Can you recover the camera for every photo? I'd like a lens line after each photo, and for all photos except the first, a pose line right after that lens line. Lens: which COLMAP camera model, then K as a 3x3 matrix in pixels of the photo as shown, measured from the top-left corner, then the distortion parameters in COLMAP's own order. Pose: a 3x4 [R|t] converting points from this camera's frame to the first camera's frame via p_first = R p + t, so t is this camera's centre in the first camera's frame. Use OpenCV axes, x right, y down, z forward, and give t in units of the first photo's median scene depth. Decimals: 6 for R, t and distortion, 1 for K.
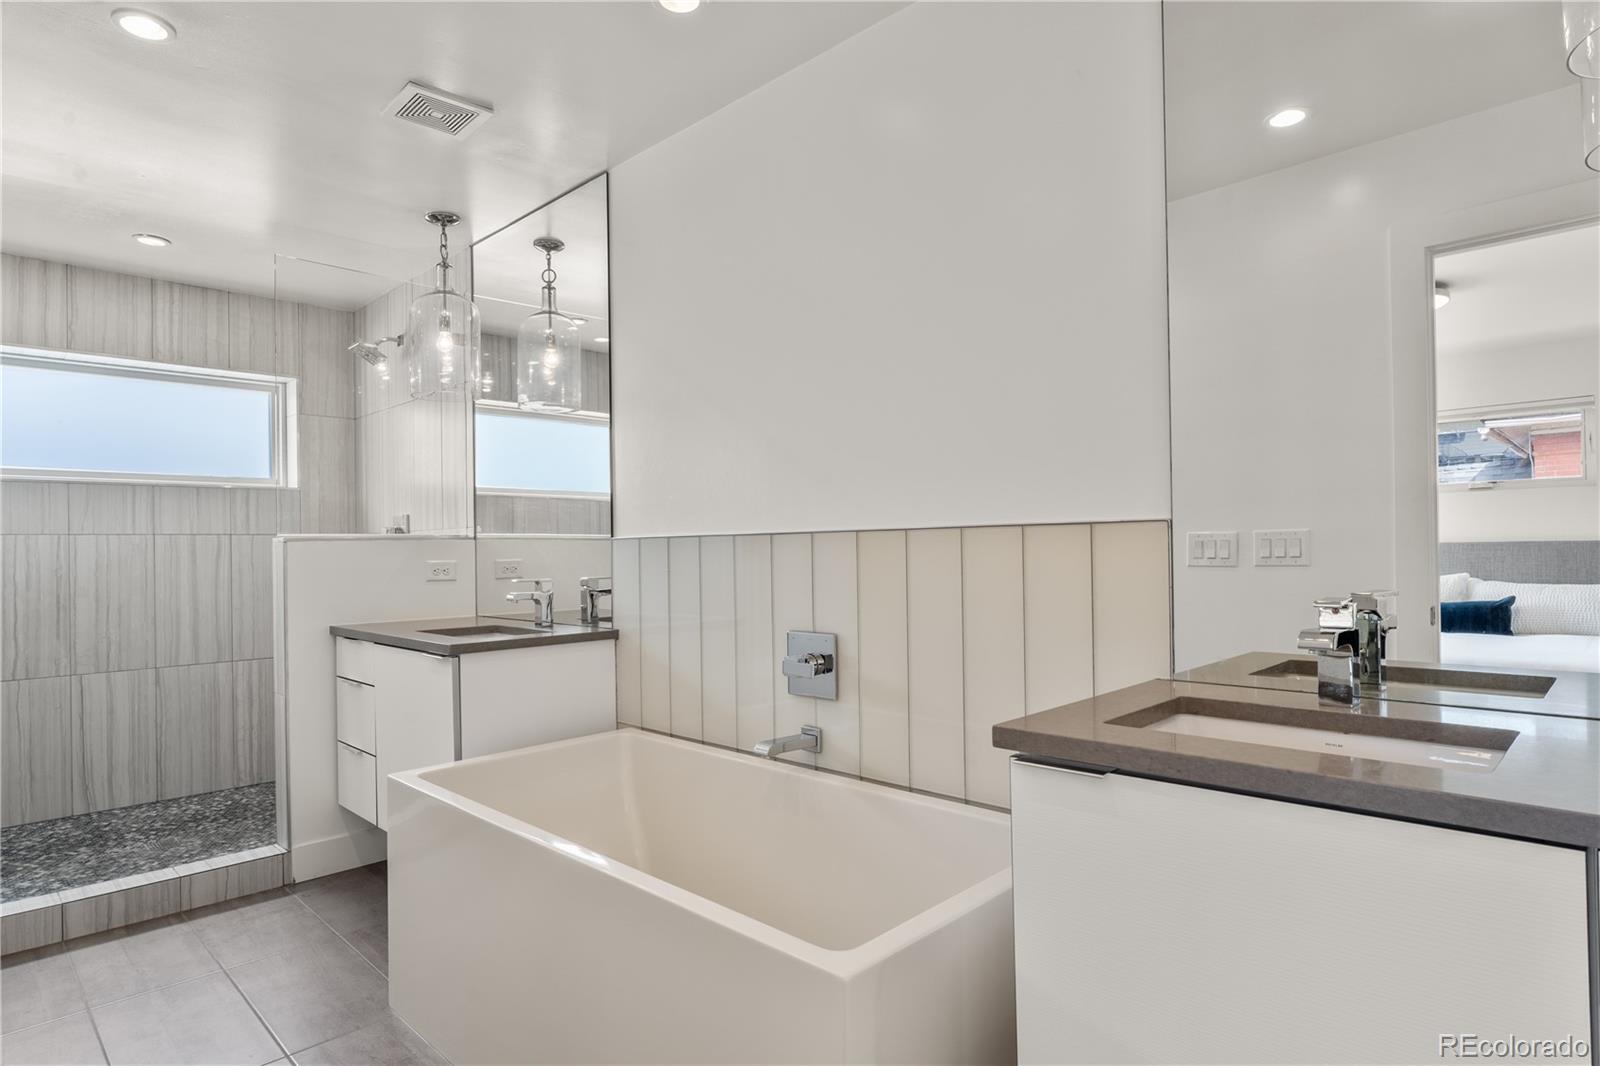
lens RADIAL K [[877.1, 0, 799.1], [0, 877.1, 541.4], [0, 0, 1]] dist [0.000298, 0.002278]
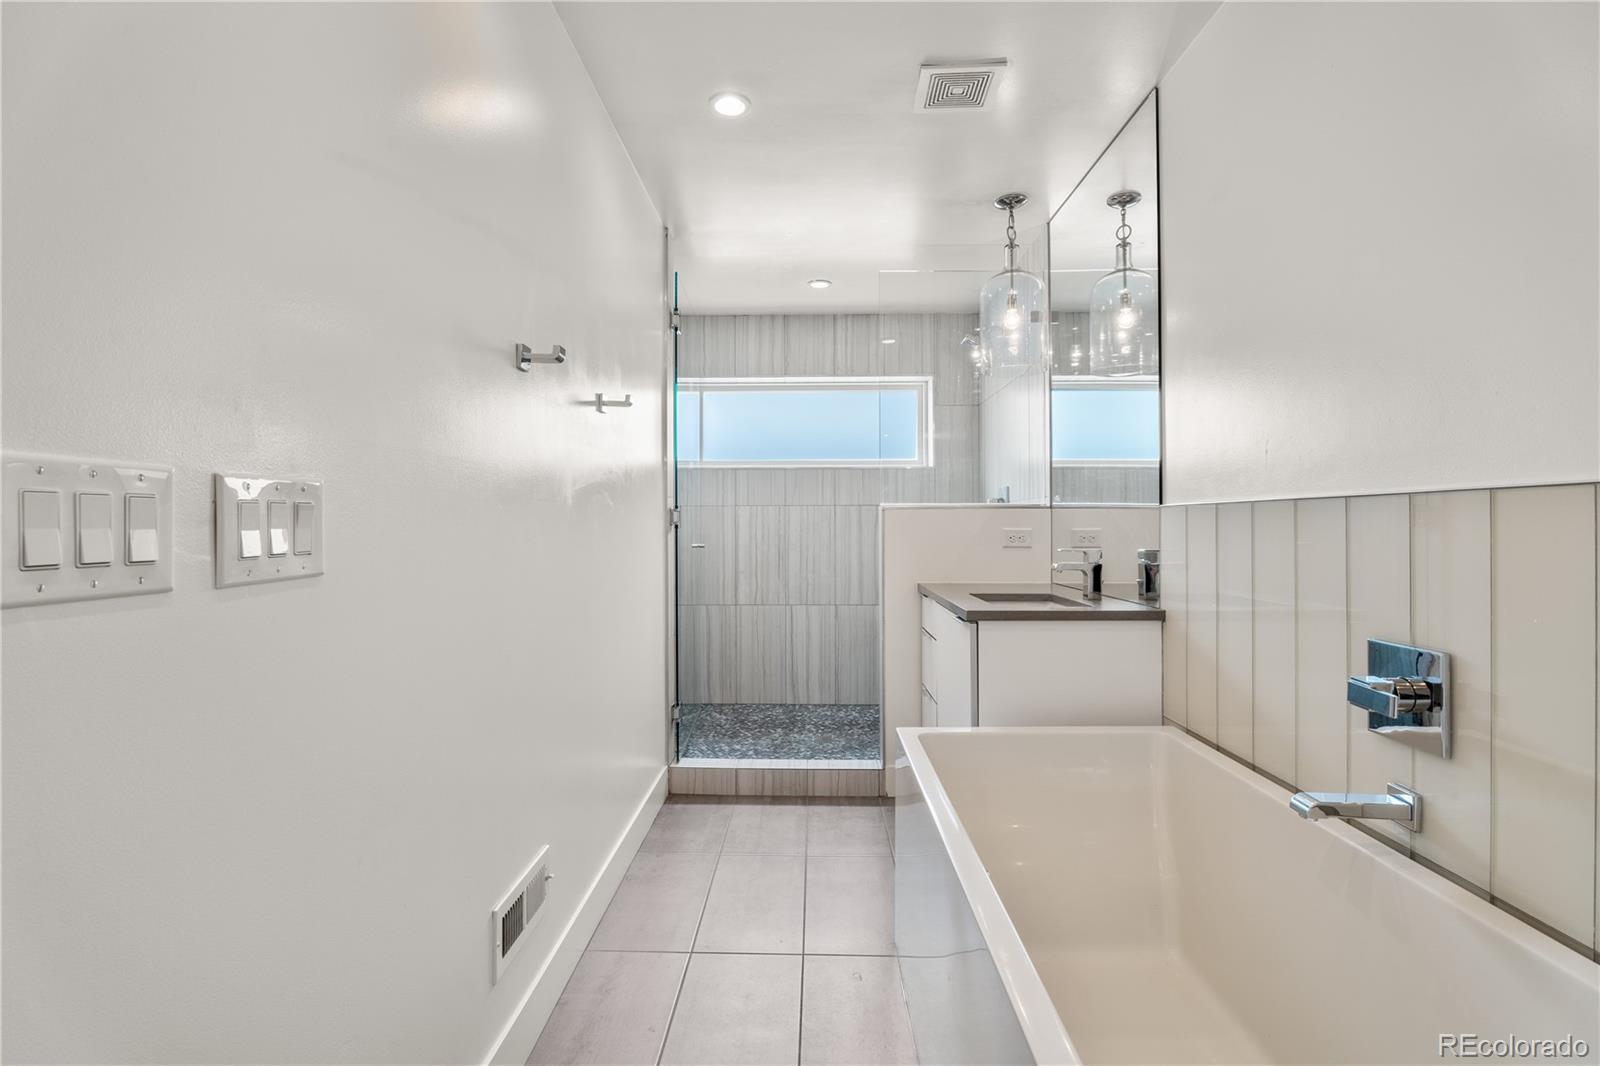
lens RADIAL K [[755.0, 0, 797.3], [0, 755.0, 520.4], [0, 0, 1]] dist [-0.007058, 0.002925]
pose [[0.687905, 0.009715, -0.725736, 0.074080], [-0.003628, 0.999944, 0.009946, 0.004298], [0.725792, -0.004209, 0.687901, 0.193167]]
